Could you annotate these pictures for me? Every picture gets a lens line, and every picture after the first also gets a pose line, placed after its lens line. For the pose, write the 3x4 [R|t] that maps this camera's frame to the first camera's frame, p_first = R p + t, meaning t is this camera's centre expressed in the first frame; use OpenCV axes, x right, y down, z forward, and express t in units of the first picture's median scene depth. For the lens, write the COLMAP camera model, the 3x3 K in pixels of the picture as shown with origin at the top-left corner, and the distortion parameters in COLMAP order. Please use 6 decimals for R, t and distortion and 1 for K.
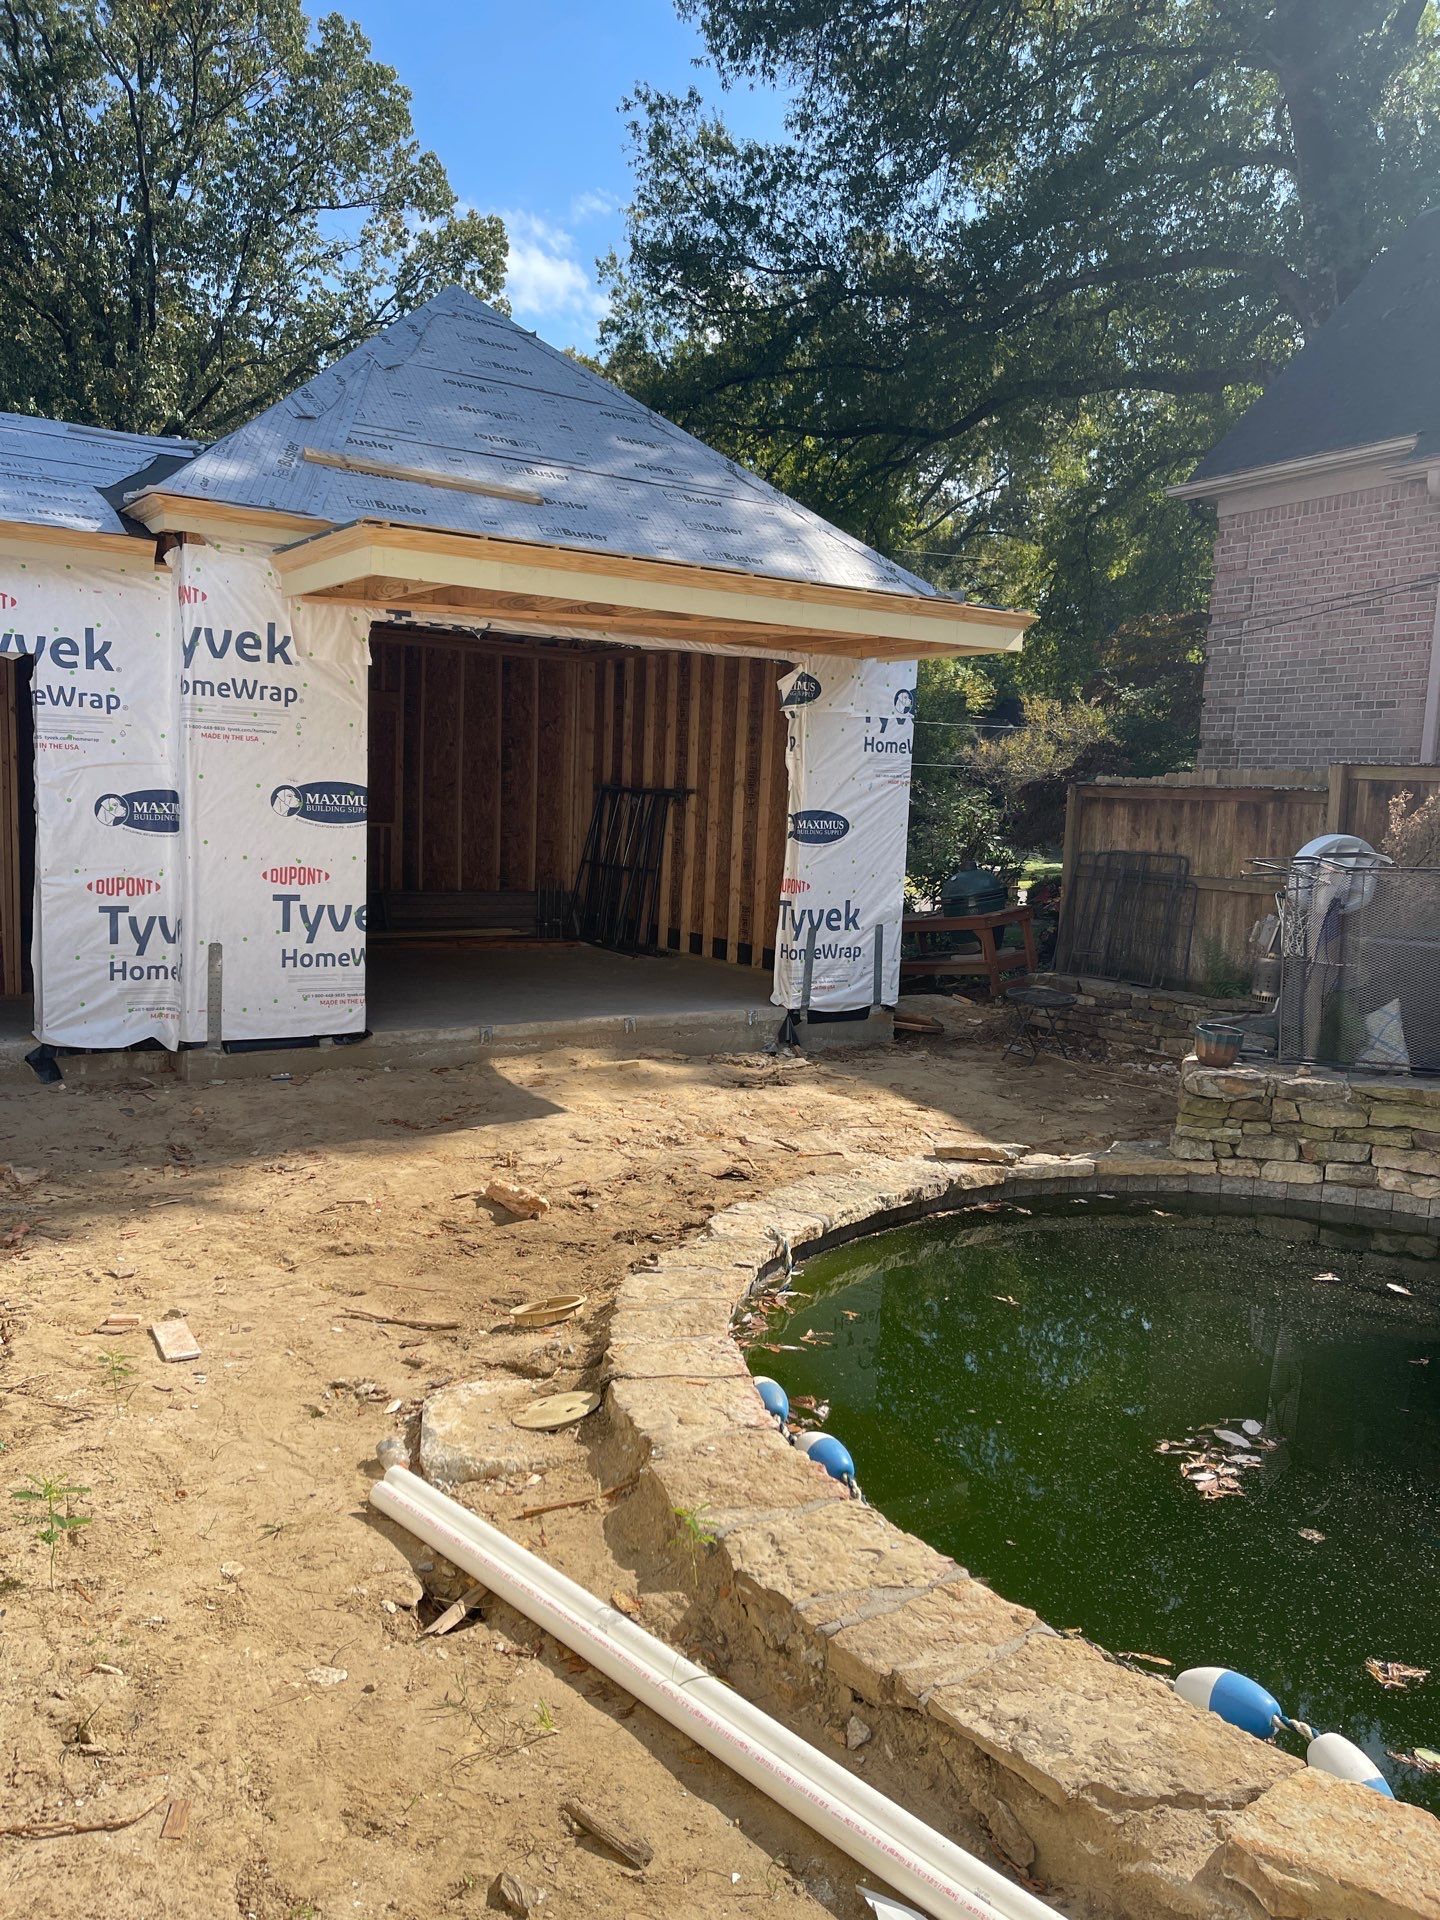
lens RADIAL K [[1454.4, 0, 712.7], [0, 1454.4, 968.2], [0, 0, 1]] dist [0.052142, -0.037259]
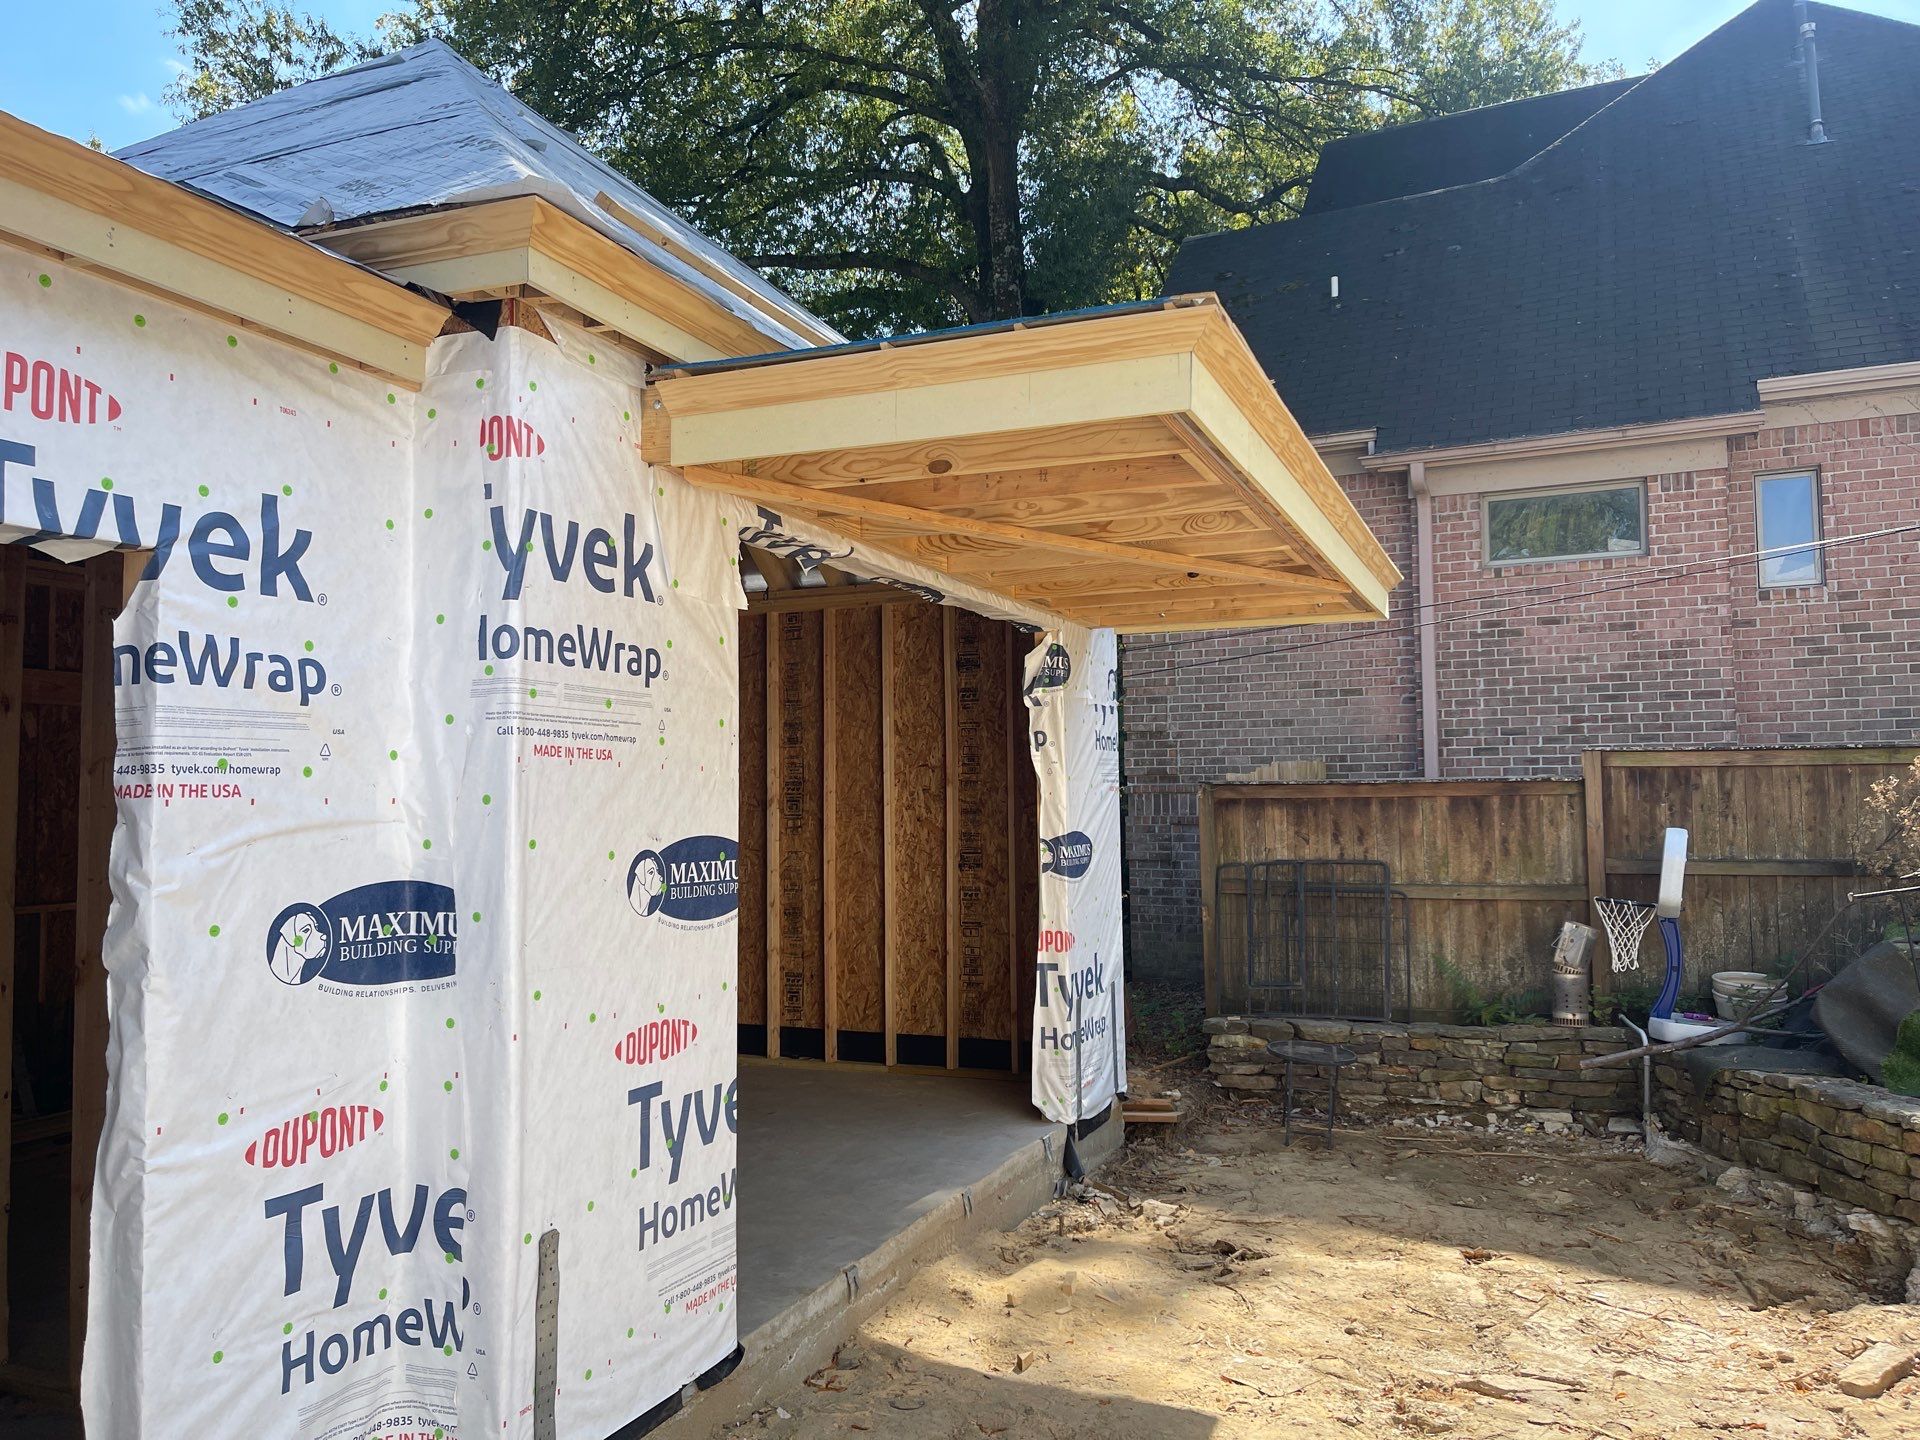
lens RADIAL K [[1454.4, 0, 965.0], [0, 1454.4, 721.2], [0, 0, 1]] dist [0.052142, -0.037259]
pose [[0.818725, -0.015060, 0.573989, -0.476343], [0.110747, 0.985027, -0.132123, -0.092288], [-0.563405, 0.171740, 0.808134, 0.552632]]
